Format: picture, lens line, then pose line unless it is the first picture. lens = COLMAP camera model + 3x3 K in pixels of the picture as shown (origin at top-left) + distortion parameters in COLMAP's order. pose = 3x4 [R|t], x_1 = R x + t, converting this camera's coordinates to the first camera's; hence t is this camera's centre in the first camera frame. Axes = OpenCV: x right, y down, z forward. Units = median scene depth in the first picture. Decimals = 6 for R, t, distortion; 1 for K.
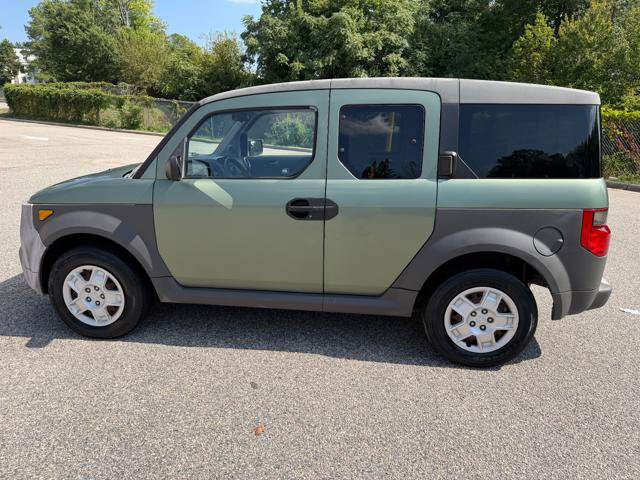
lens RADIAL K [[445.4, 0, 317.5], [0, 445.4, 243.5], [0, 0, 1]] dist [0.030872, -0.044011]
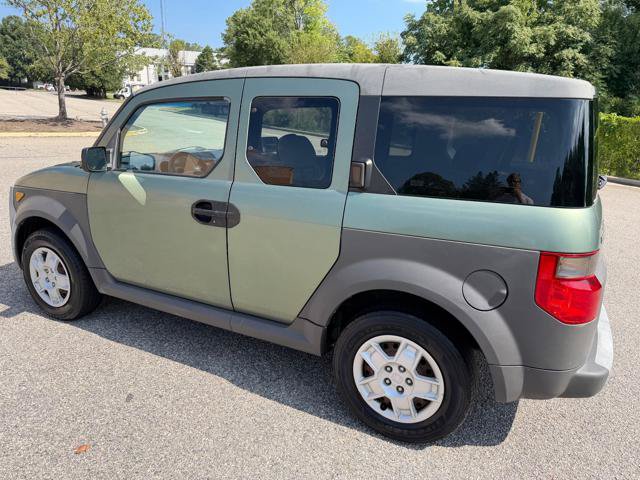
lens RADIAL K [[449.4, 0, 320.0], [0, 449.4, 240.0], [0, 0, 1]] dist [0.001433, -0.008738]
pose [[0.939136, 0.111821, -0.324837, 0.423882], [-0.114673, 0.993349, 0.010417, -0.052634], [0.323842, 0.027467, 0.945713, 0.206159]]
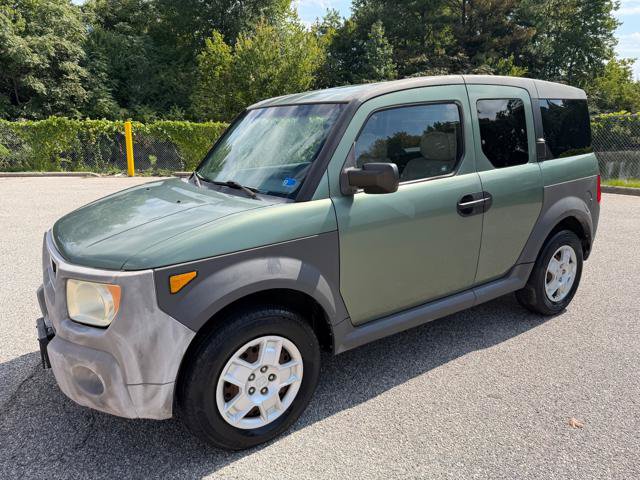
lens RADIAL K [[445.4, 0, 317.5], [0, 445.4, 243.5], [0, 0, 1]] dist [0.030872, -0.044011]
pose [[0.763188, -0.197693, 0.615192, -0.804954], [0.214079, 0.975639, 0.047944, -0.101377], [-0.609683, 0.095110, 0.786918, 0.392630]]
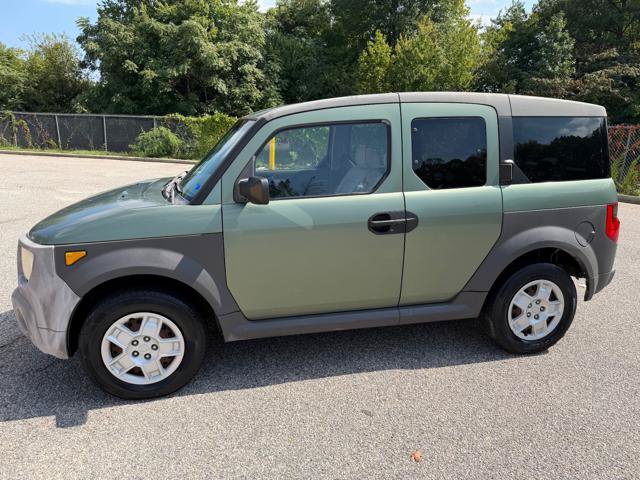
lens RADIAL K [[445.4, 0, 317.5], [0, 445.4, 243.5], [0, 0, 1]] dist [0.030872, -0.044011]
pose [[0.944519, -0.096332, 0.314013, -0.433939], [0.102501, 0.994728, -0.003153, -0.040997], [-0.312053, 0.035165, 0.949414, 0.102520]]
